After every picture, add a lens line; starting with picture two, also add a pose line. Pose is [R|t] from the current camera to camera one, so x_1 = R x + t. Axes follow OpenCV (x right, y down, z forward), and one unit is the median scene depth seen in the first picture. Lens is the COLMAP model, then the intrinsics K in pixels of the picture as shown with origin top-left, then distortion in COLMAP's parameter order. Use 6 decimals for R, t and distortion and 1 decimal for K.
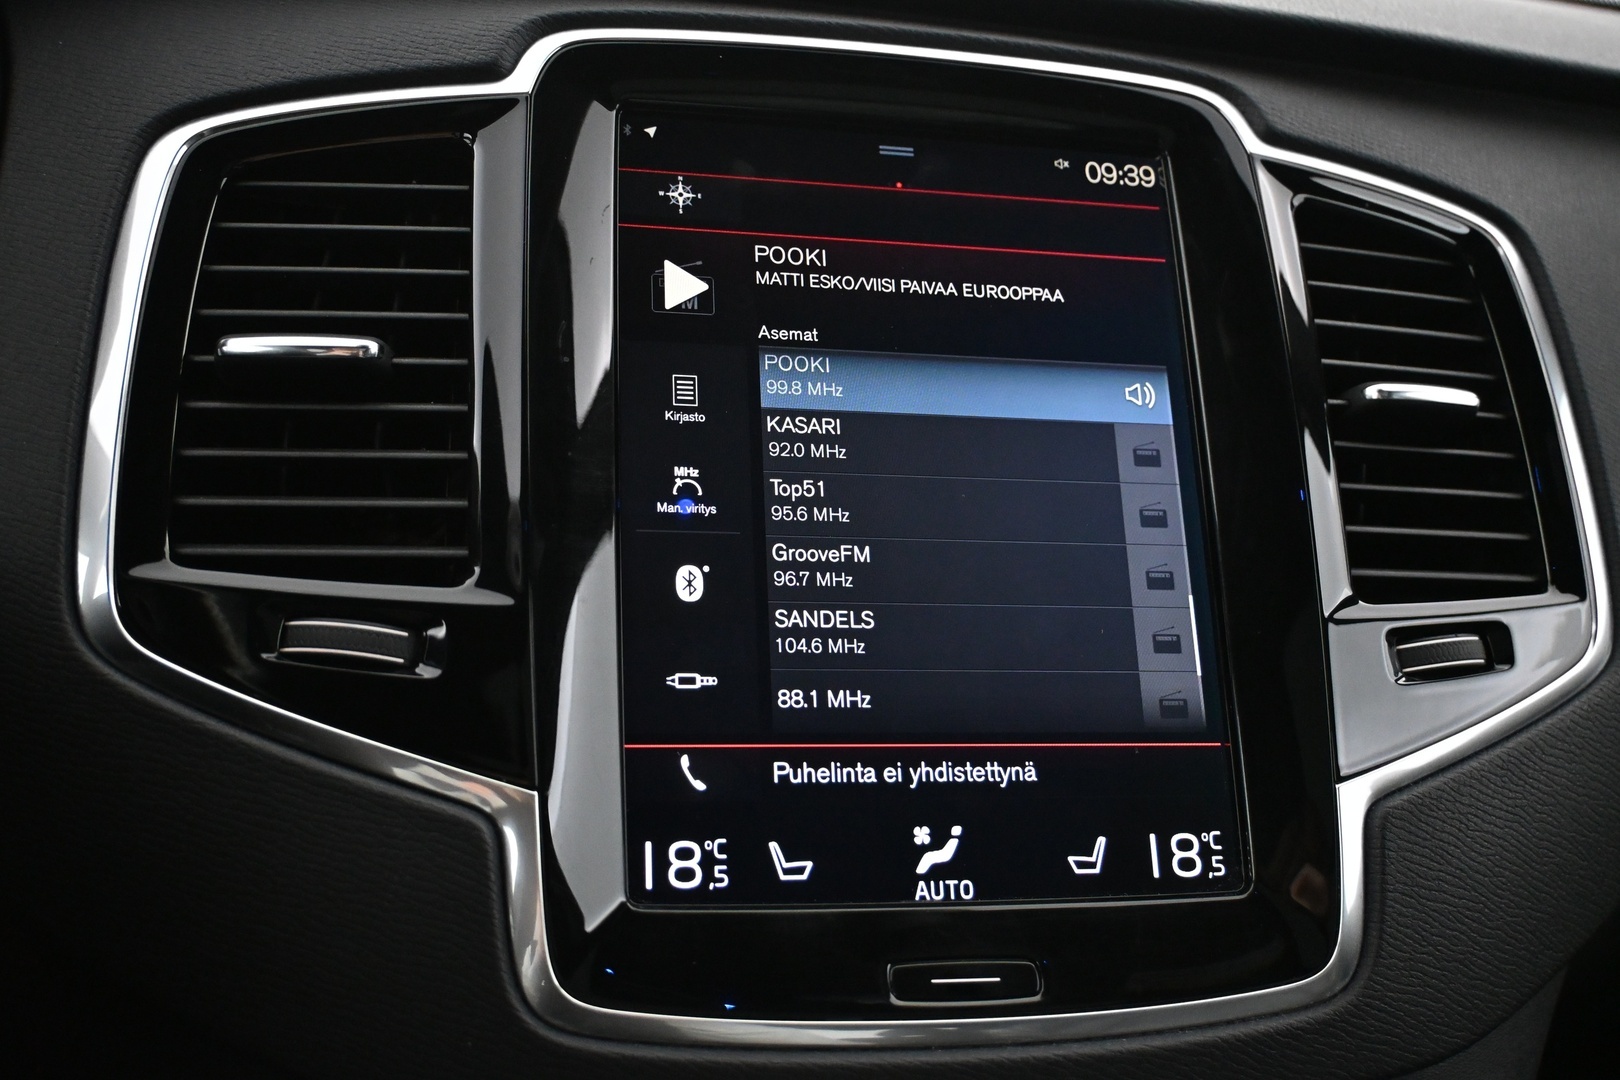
lens RADIAL K [[1693.4, 0, 808.3], [0, 1693.4, 537.7], [0, 0, 1]] dist [0.004332, 0.000000]
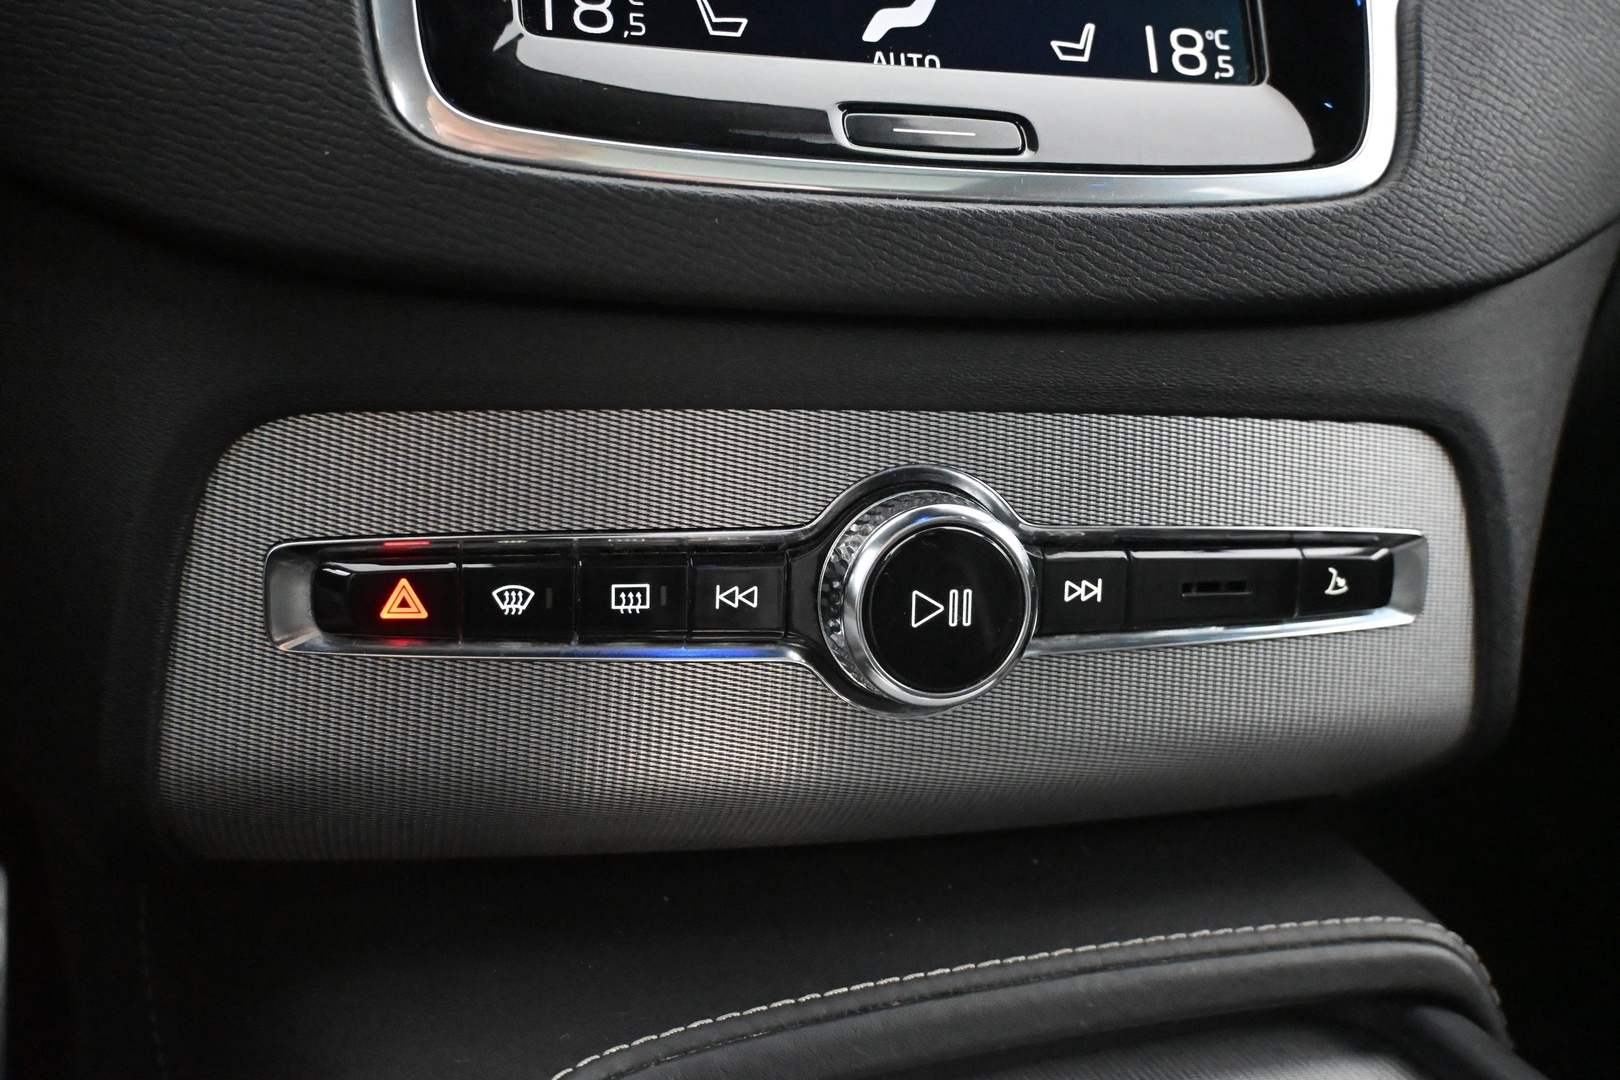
lens RADIAL K [[1621.6, 0, 800.7], [0, 1621.6, 541.8], [0, 0, 1]] dist [0.003831, 0.000000]
pose [[0.999327, -0.017779, 0.032079, -0.001616], [0.015880, 0.998160, 0.058519, 0.381405], [-0.033061, -0.057970, 0.997771, 0.180563]]
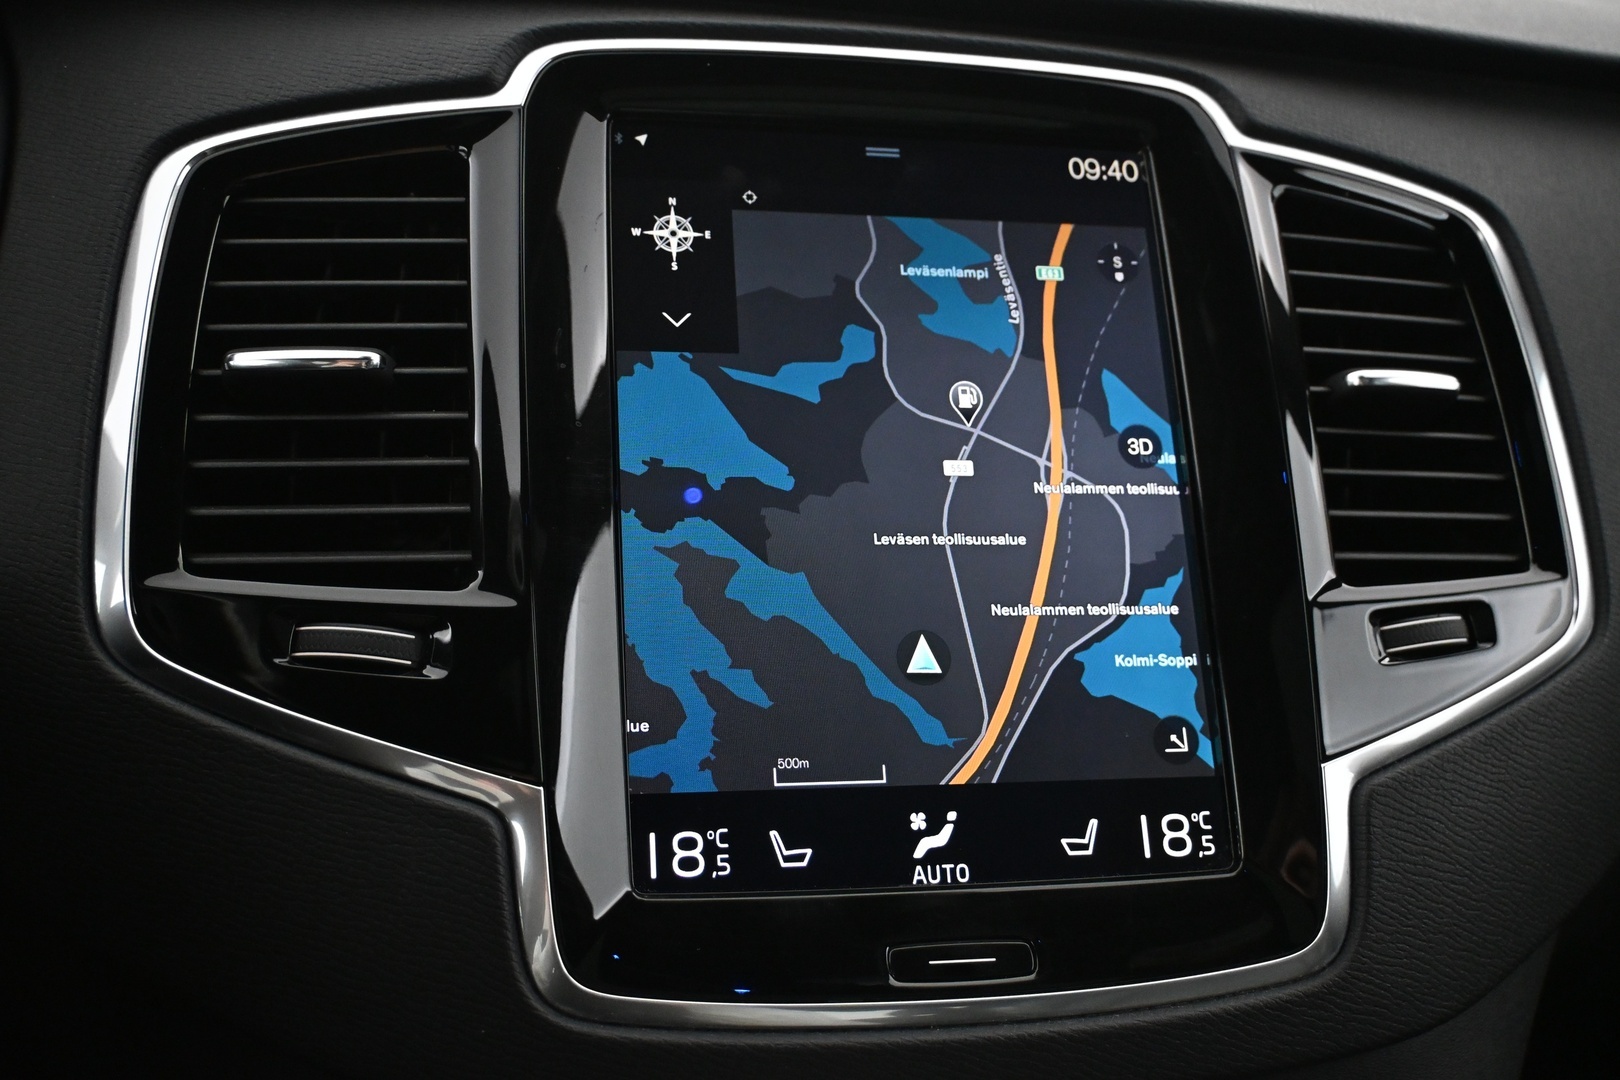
lens RADIAL K [[1693.4, 0, 807.9], [0, 1693.4, 538.1], [0, 0, 1]] dist [0.004332, 0.000000]
pose [[0.999743, -0.020717, -0.009163, 0.012586], [0.020821, 0.999718, 0.011424, -0.009155], [0.008924, -0.011612, 0.999893, -0.027062]]
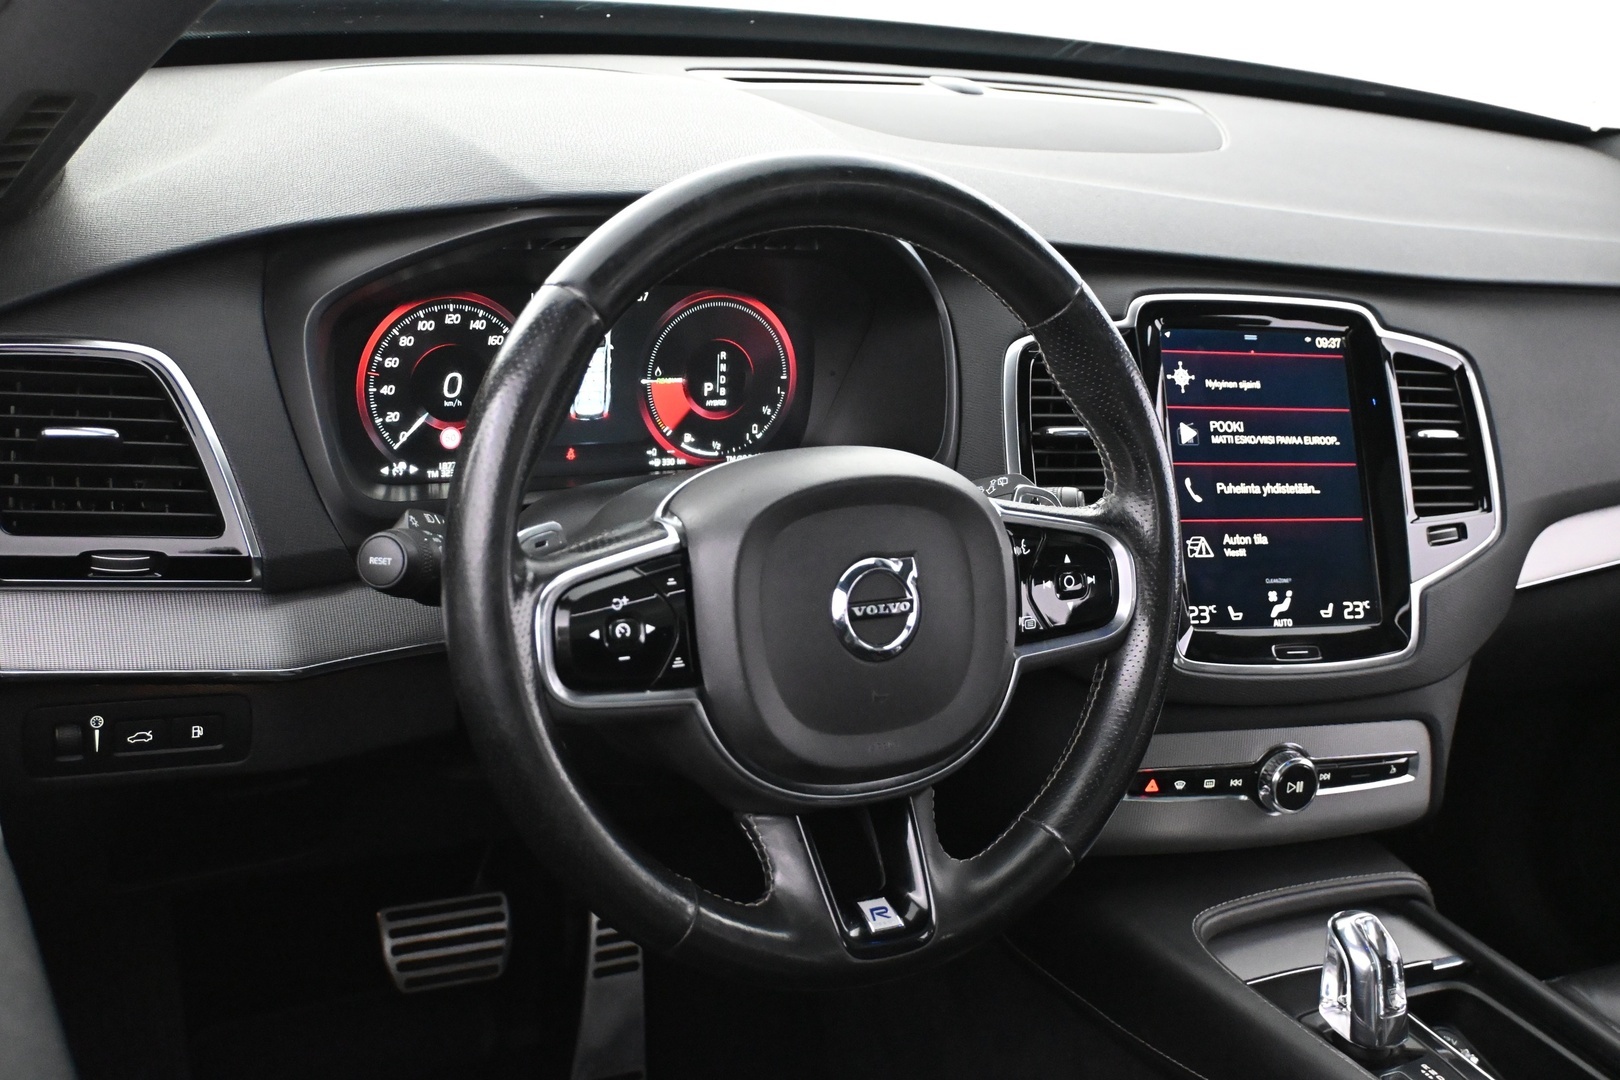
lens RADIAL K [[1810.0, 0, 812.4], [0, 1810.0, 555.1], [0, 0, 1]] dist [0.101151, 0.000000]
pose [[0.984797, -0.004811, 0.173641, -1.170383], [-0.018149, 0.991296, 0.130393, -0.273557], [-0.172757, -0.131562, 0.976139, -1.741456]]
